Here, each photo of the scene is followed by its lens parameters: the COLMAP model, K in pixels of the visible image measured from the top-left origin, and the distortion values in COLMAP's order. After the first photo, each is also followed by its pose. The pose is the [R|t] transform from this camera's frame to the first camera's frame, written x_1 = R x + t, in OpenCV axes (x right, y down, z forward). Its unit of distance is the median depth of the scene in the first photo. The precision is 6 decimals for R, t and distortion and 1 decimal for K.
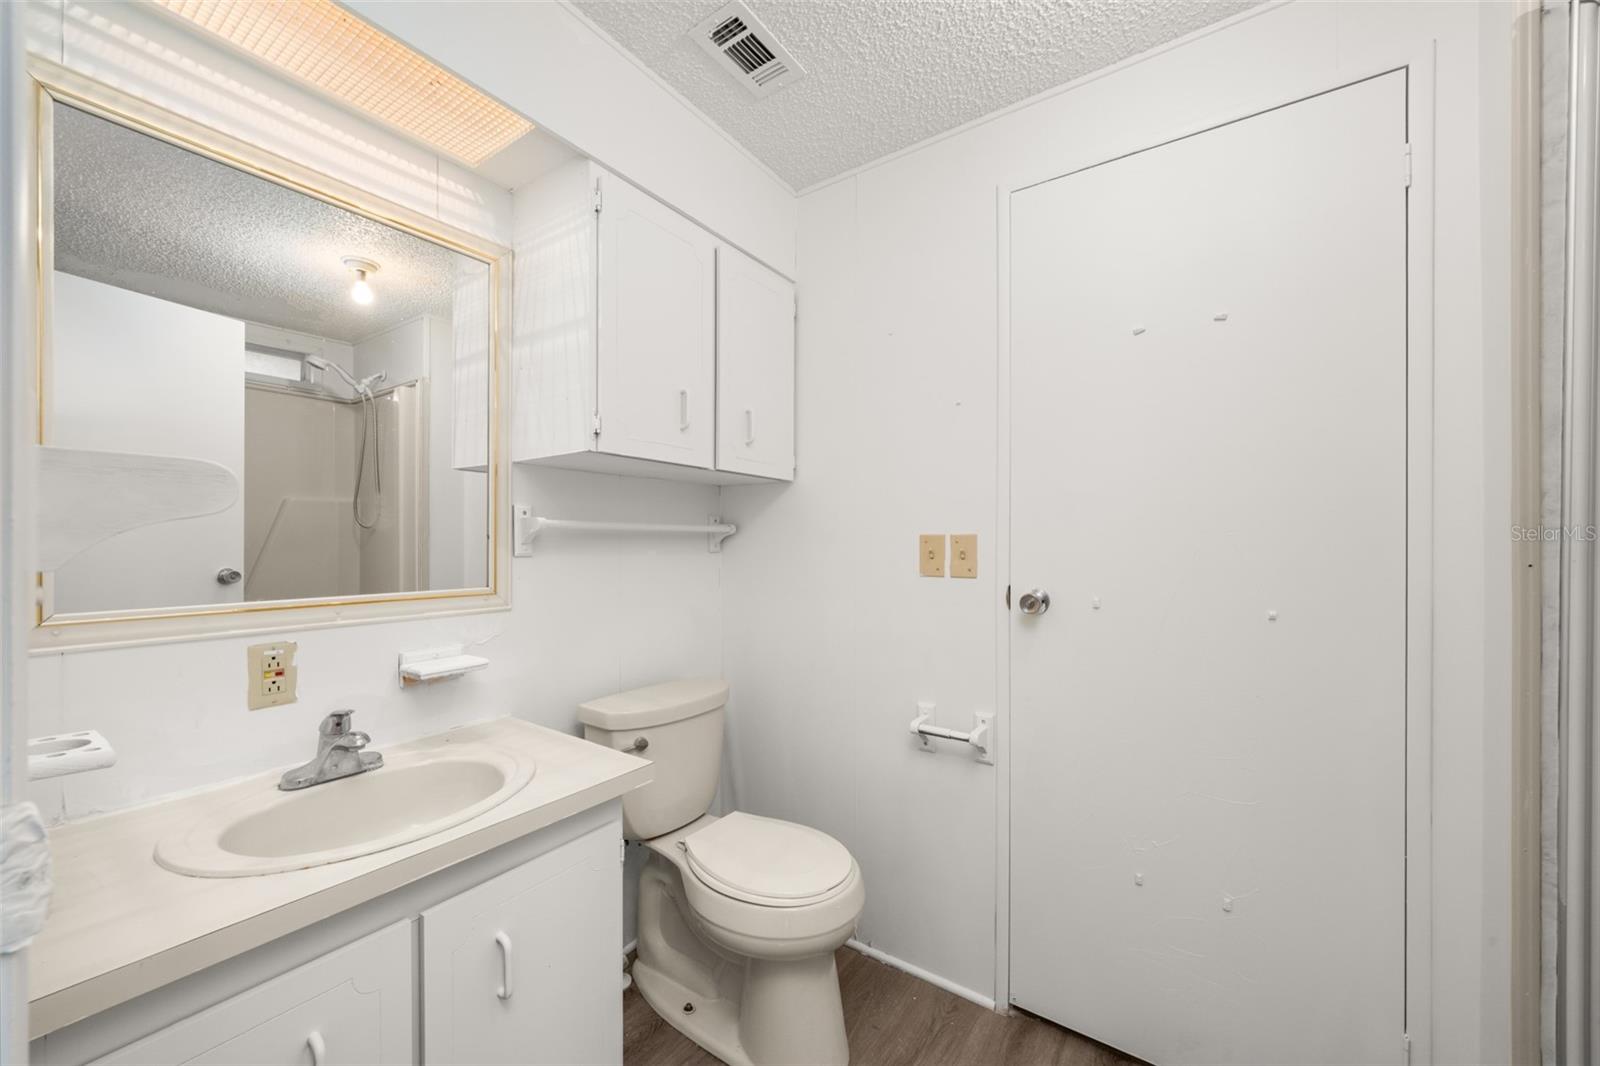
lens RADIAL K [[569.0, 0, 792.9], [0, 569.0, 538.6], [0, 0, 1]] dist [0.000890, 0.000198]
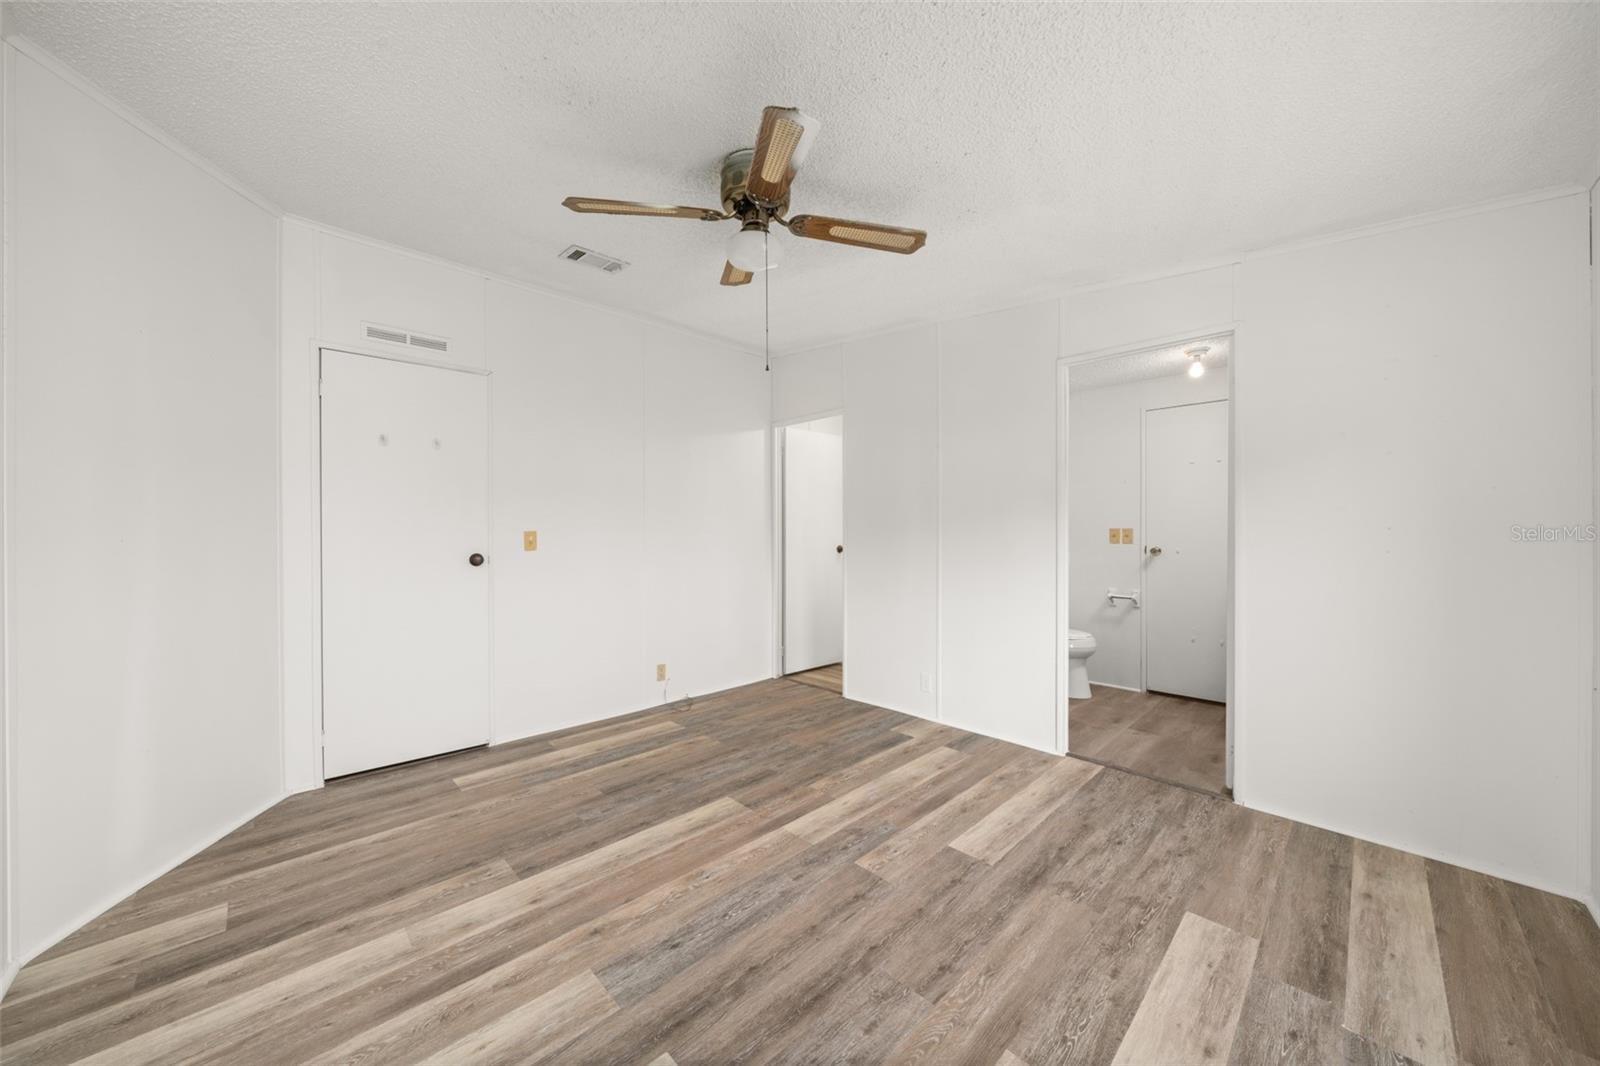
lens RADIAL K [[544.8, 0, 785.0], [0, 544.8, 530.6], [0, 0, 1]] dist [0.000672, -0.000052]
pose [[0.975195, -0.007461, -0.221222, -0.756420], [0.007564, 0.999971, -0.000380, -0.007270], [0.221219, -0.001302, 0.975223, -2.006221]]
